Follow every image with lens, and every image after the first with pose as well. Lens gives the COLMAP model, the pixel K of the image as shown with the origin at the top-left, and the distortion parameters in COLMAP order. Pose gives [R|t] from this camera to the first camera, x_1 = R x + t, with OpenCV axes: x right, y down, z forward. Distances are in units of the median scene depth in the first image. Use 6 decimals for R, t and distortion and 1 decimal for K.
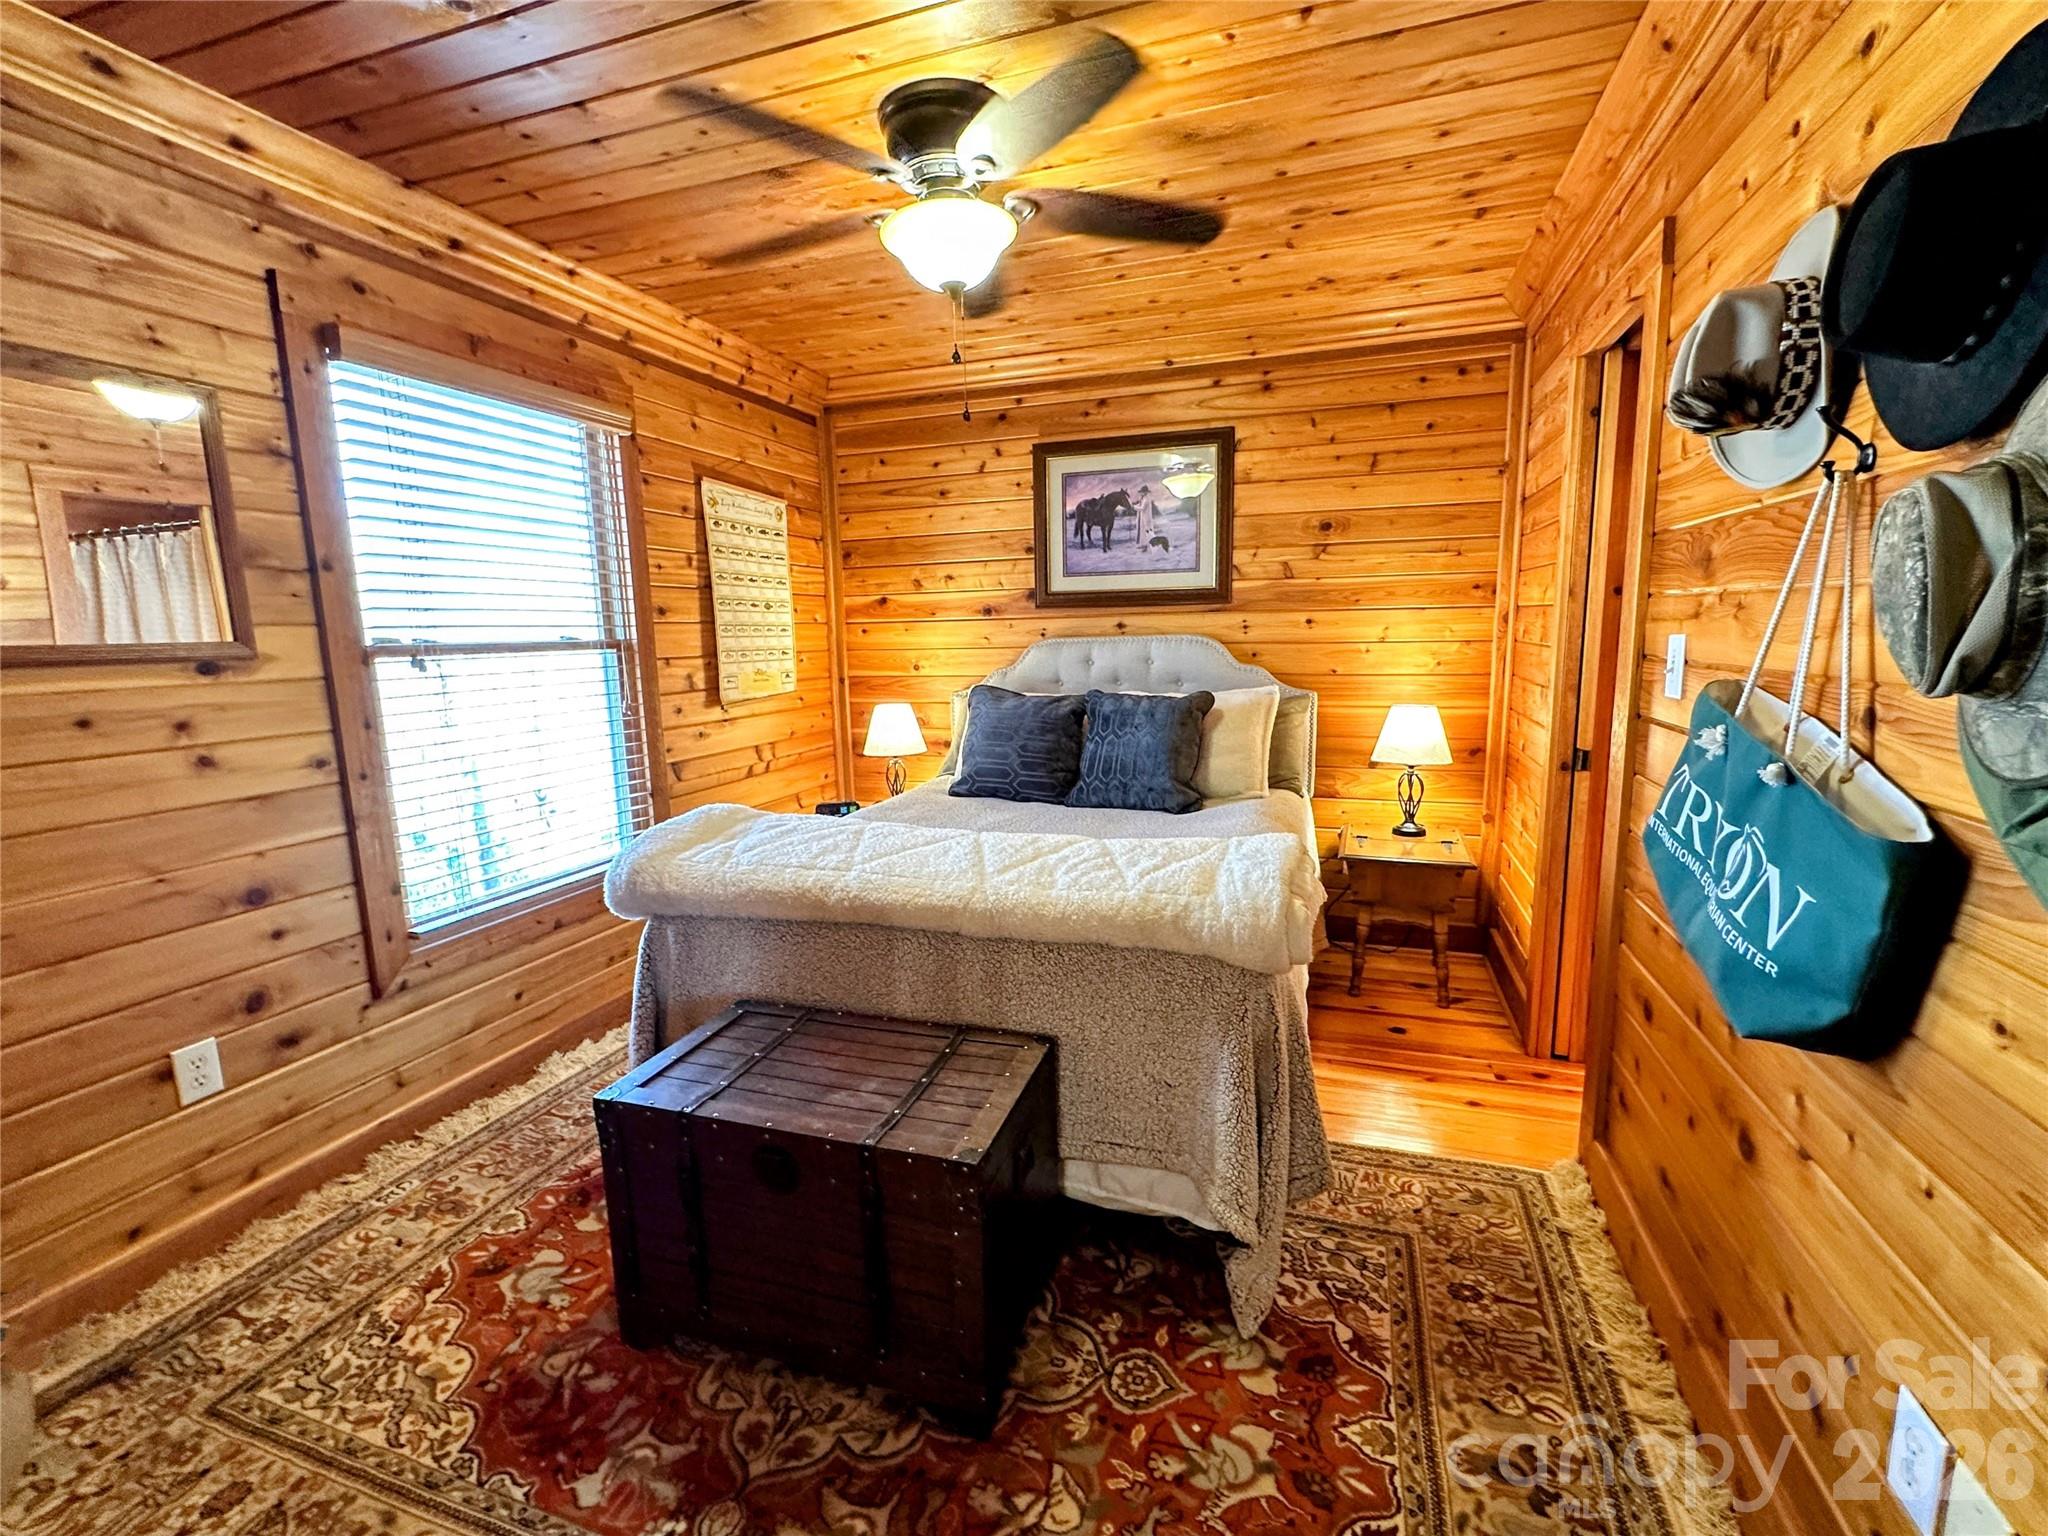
lens RADIAL K [[890.6, 0, 1030.1], [0, 890.6, 765.1], [0, 0, 1]] dist [-0.002824, -0.000140]
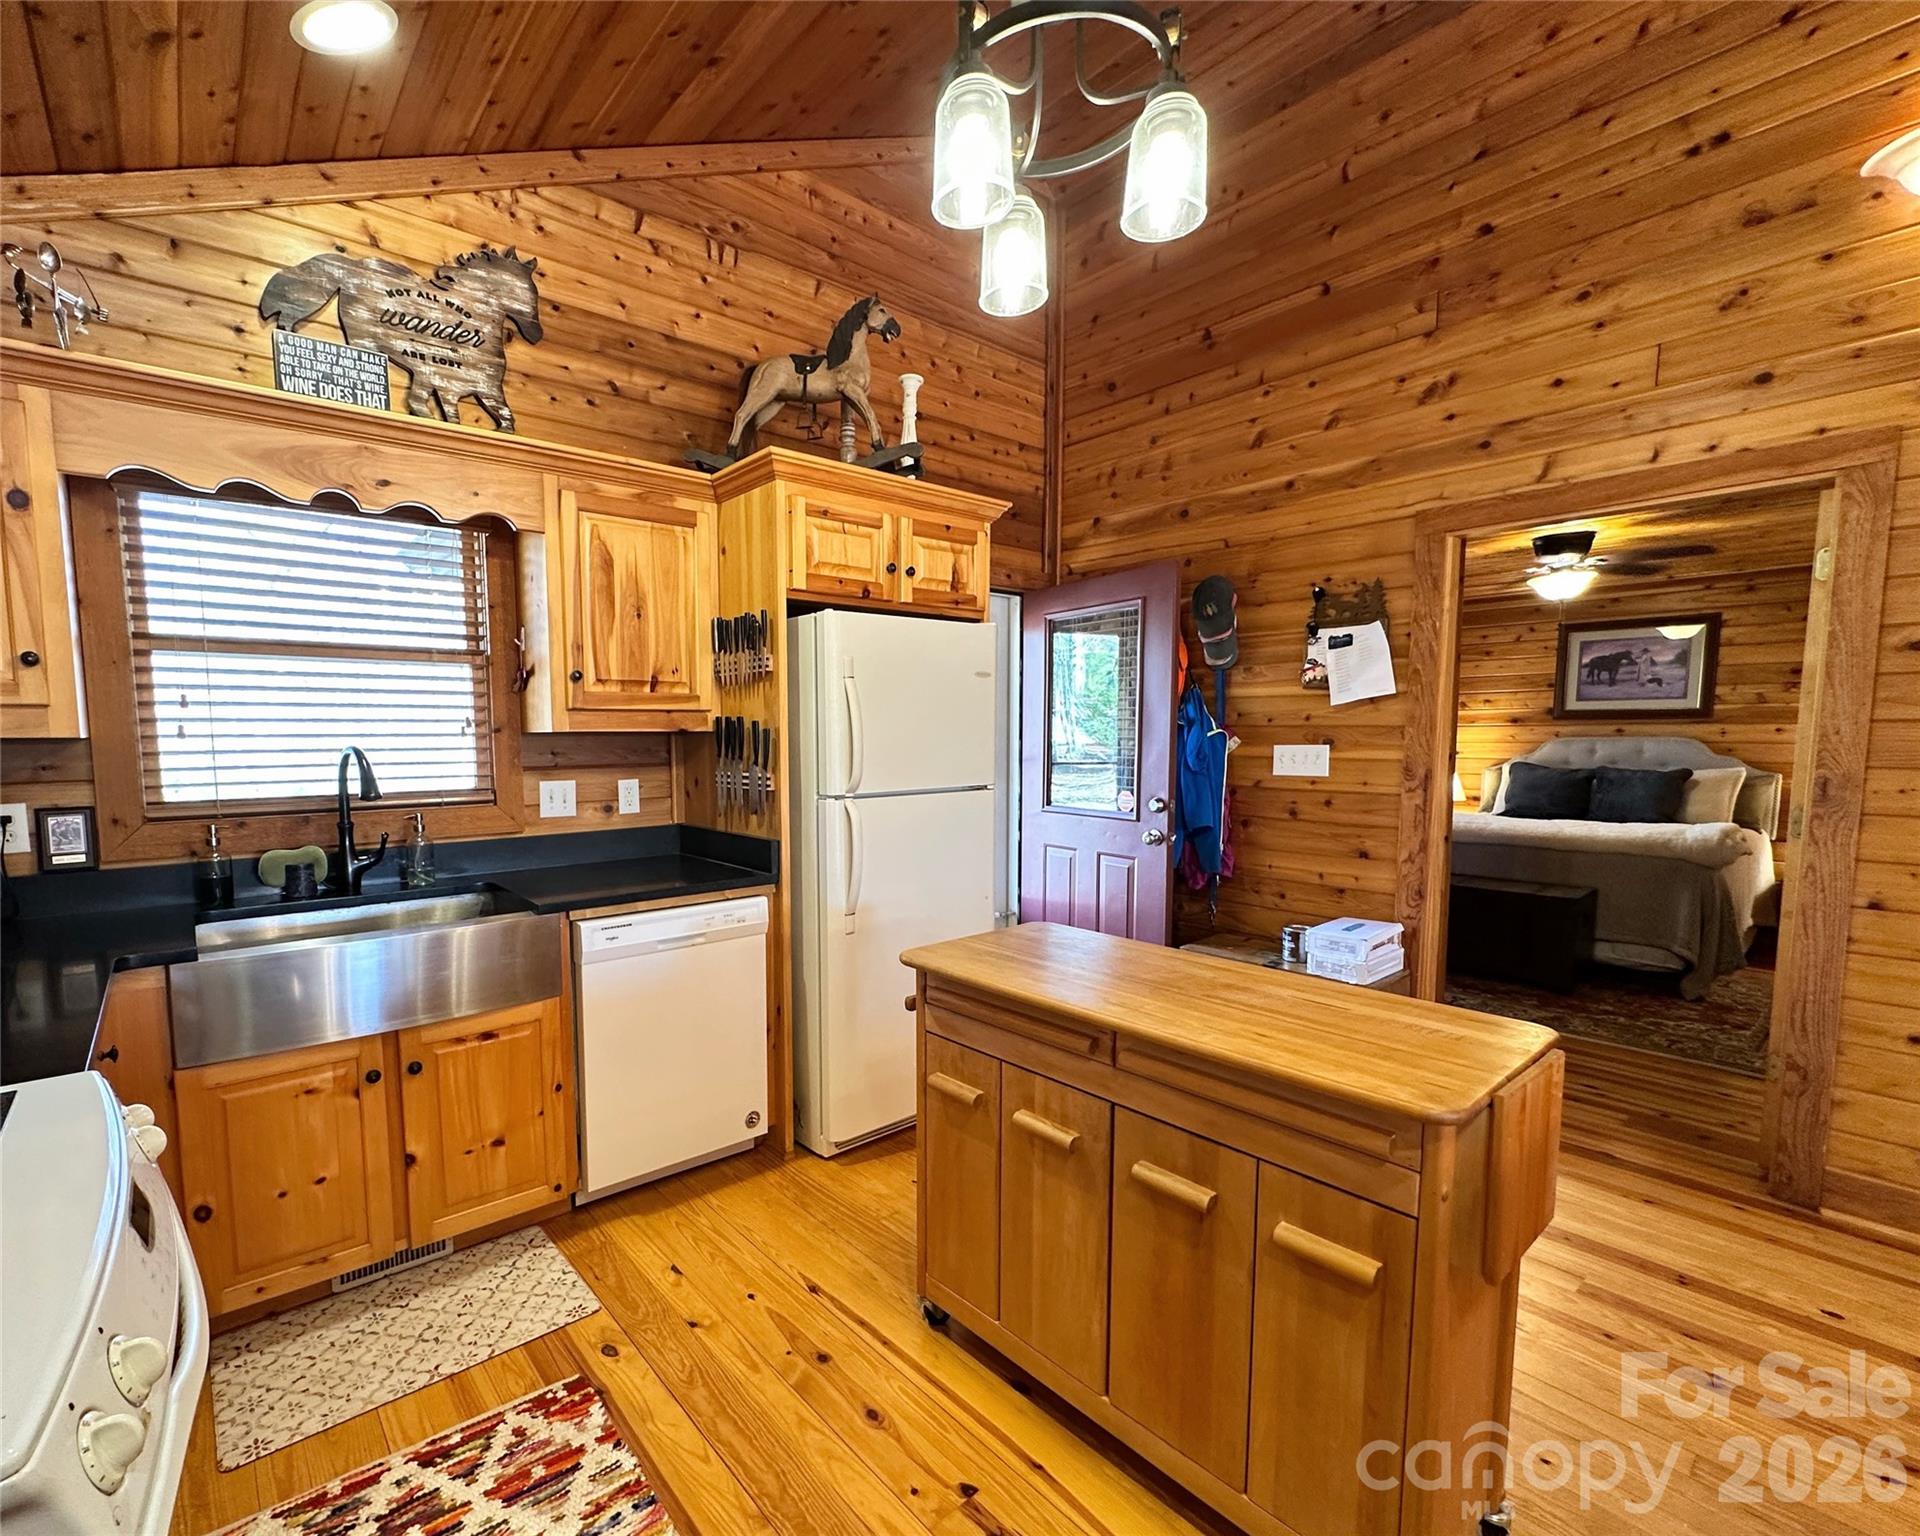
lens RADIAL K [[864.5, 0, 842.3], [0, 864.5, 805.8], [0, 0, 1]] dist [-0.000275, -0.000505]
pose [[0.834376, 0.066362, -0.547187, -0.220765], [-0.099985, 0.994479, -0.031853, 0.182278], [0.542052, 0.081288, 0.836404, -1.141843]]
